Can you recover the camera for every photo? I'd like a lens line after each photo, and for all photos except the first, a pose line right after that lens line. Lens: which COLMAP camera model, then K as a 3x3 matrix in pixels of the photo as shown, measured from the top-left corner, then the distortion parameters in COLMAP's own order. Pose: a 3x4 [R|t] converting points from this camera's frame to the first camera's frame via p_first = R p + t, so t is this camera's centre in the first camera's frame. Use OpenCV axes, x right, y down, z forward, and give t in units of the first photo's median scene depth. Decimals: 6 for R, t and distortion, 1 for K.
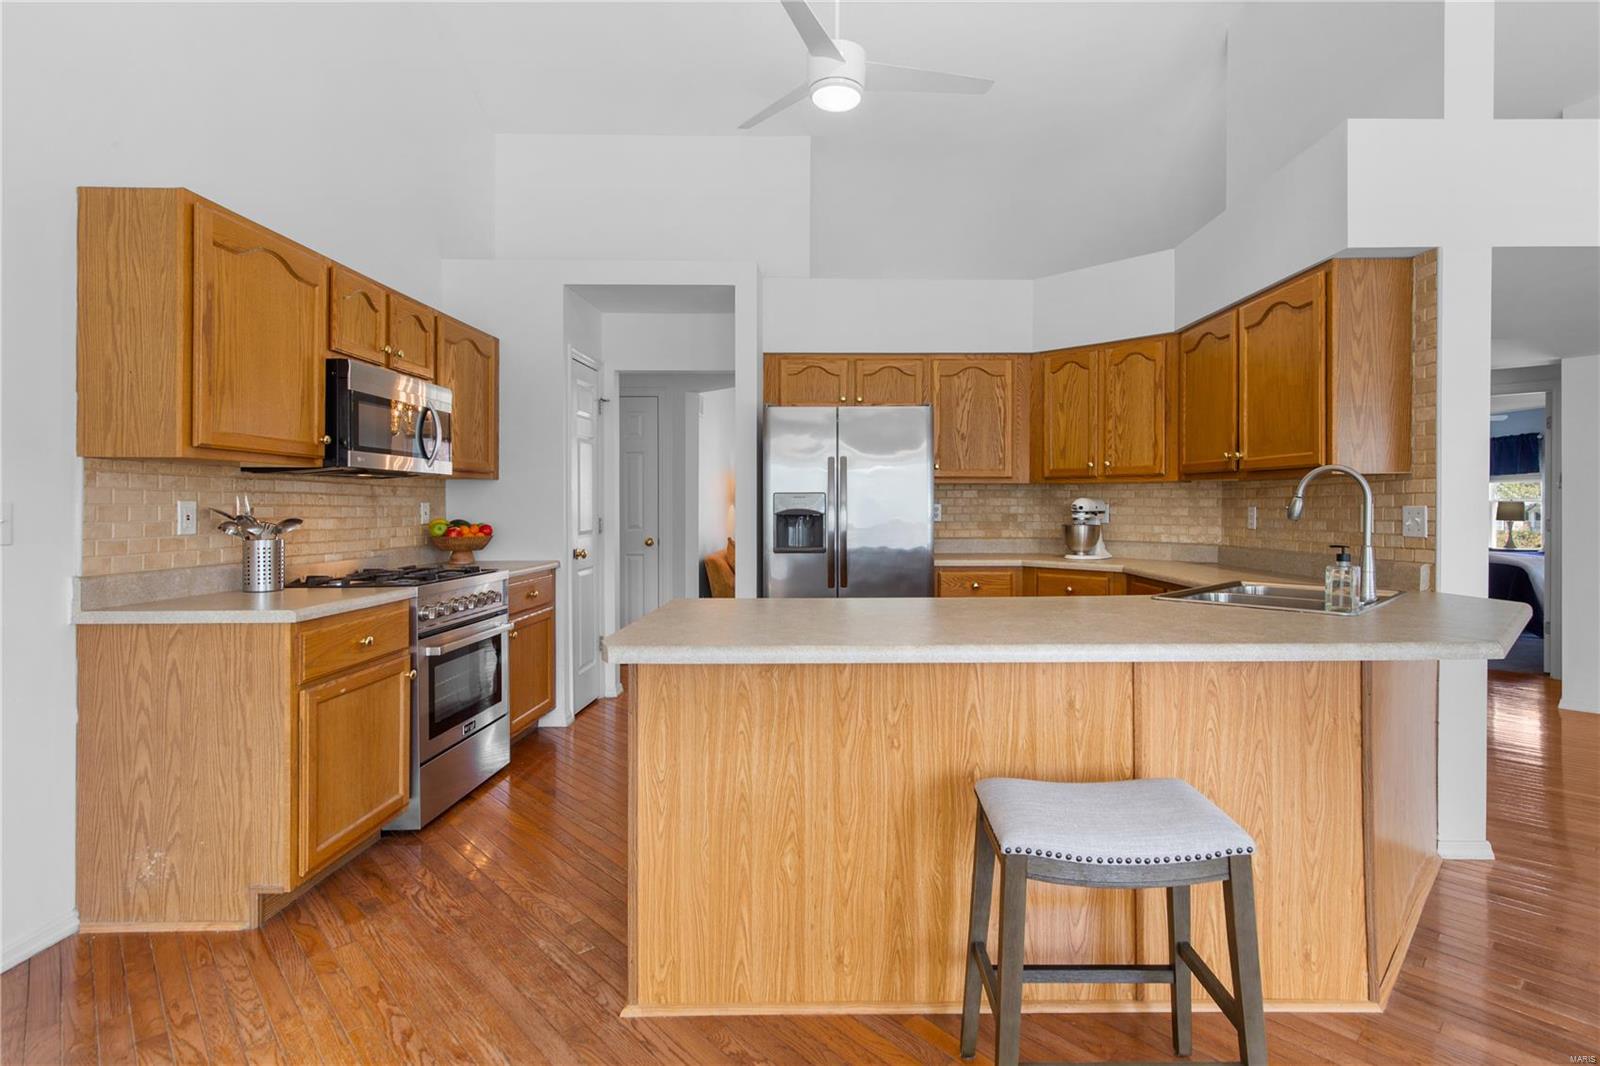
lens RADIAL K [[770.4, 0, 845.5], [0, 770.4, 503.9], [0, 0, 1]] dist [0.011812, -0.002115]
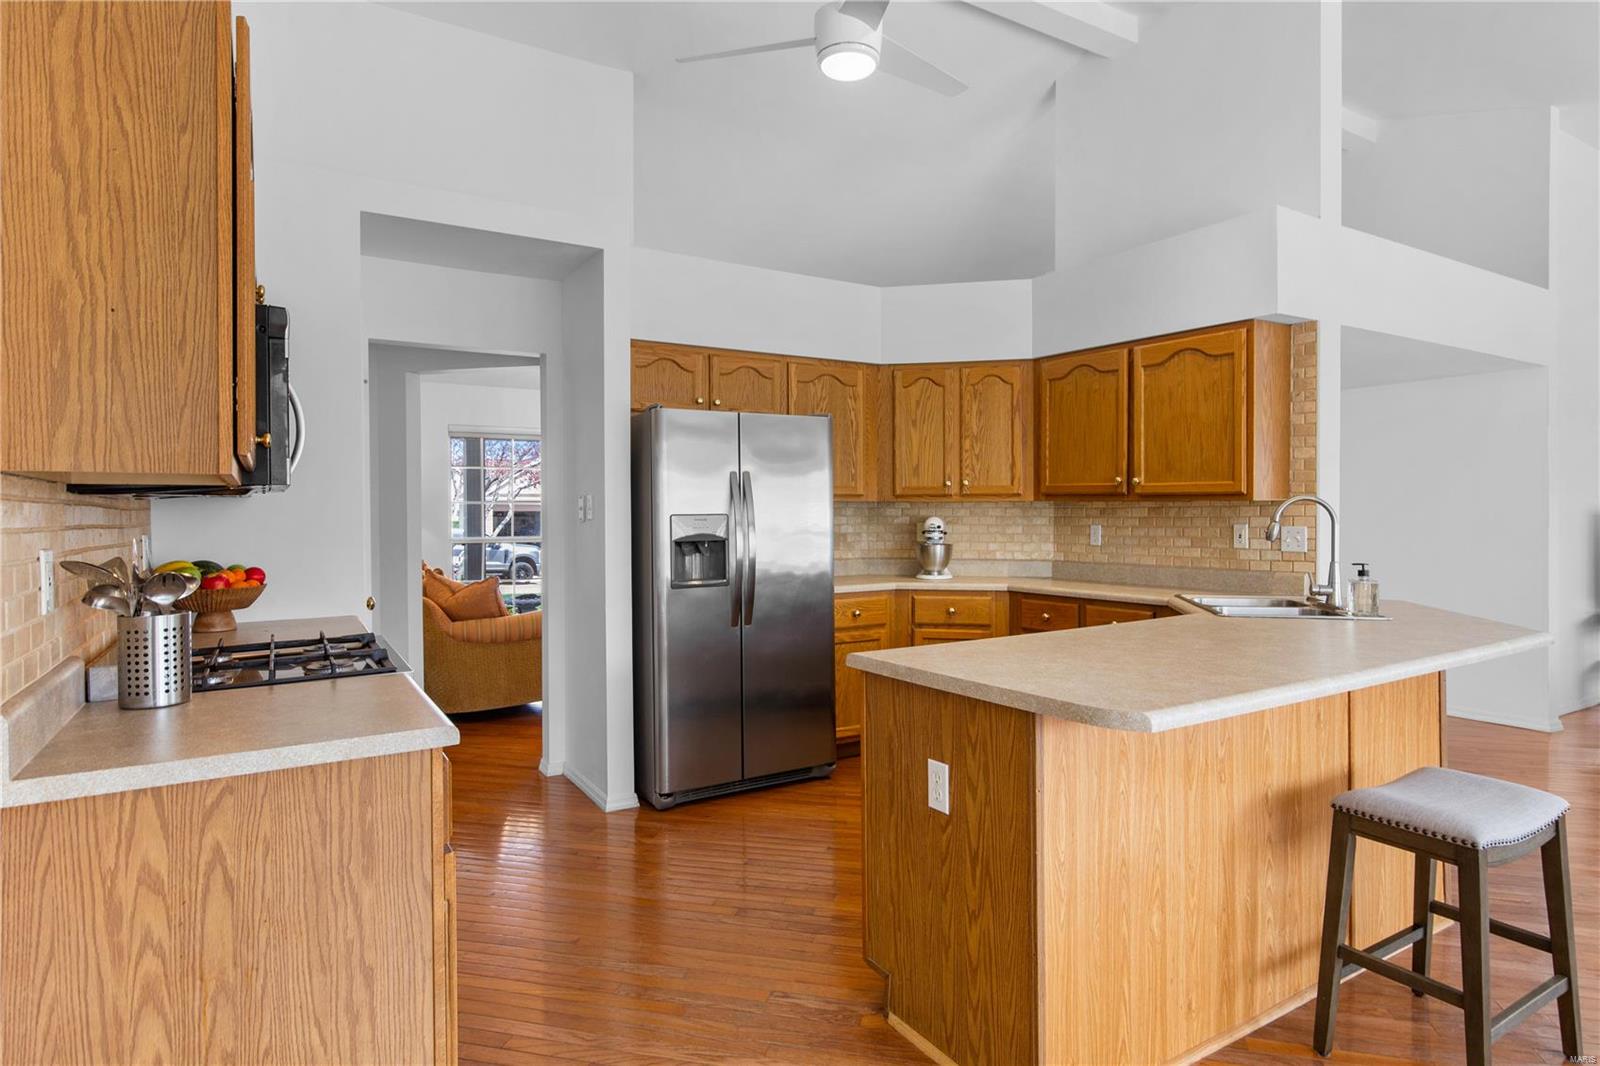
lens RADIAL K [[873.0, 0, 814.1], [0, 873.0, 518.8], [0, 0, 1]] dist [0.006983, -0.002450]
pose [[0.857392, -0.008366, 0.514595, -0.489377], [0.004422, 0.999951, 0.008890, -0.019508], [-0.514644, -0.005347, 0.857387, 0.150162]]
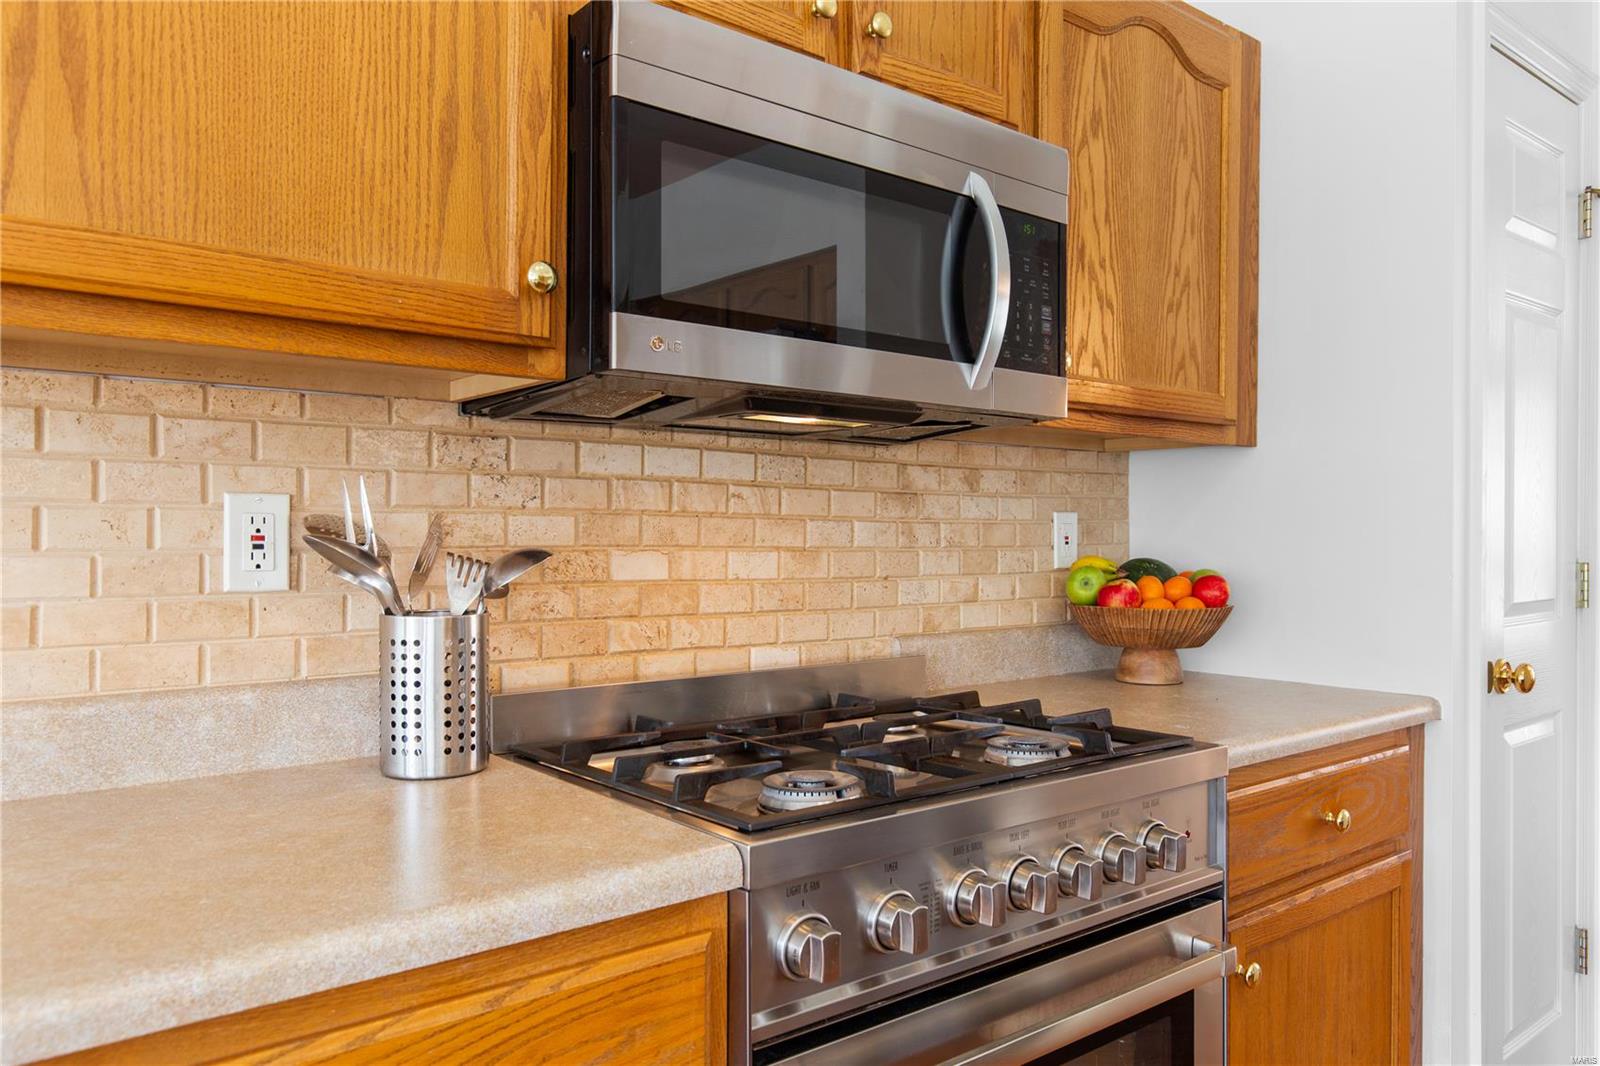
lens RADIAL K [[1132.8, 0, 810.4], [0, 1132.8, 541.8], [0, 0, 1]] dist [-0.009855, -0.002191]
pose [[0.630877, 0.007523, -0.775846, -0.208365], [-0.001230, 0.999961, 0.008696, 0.009003], [0.775882, -0.004531, 0.630862, 0.604887]]
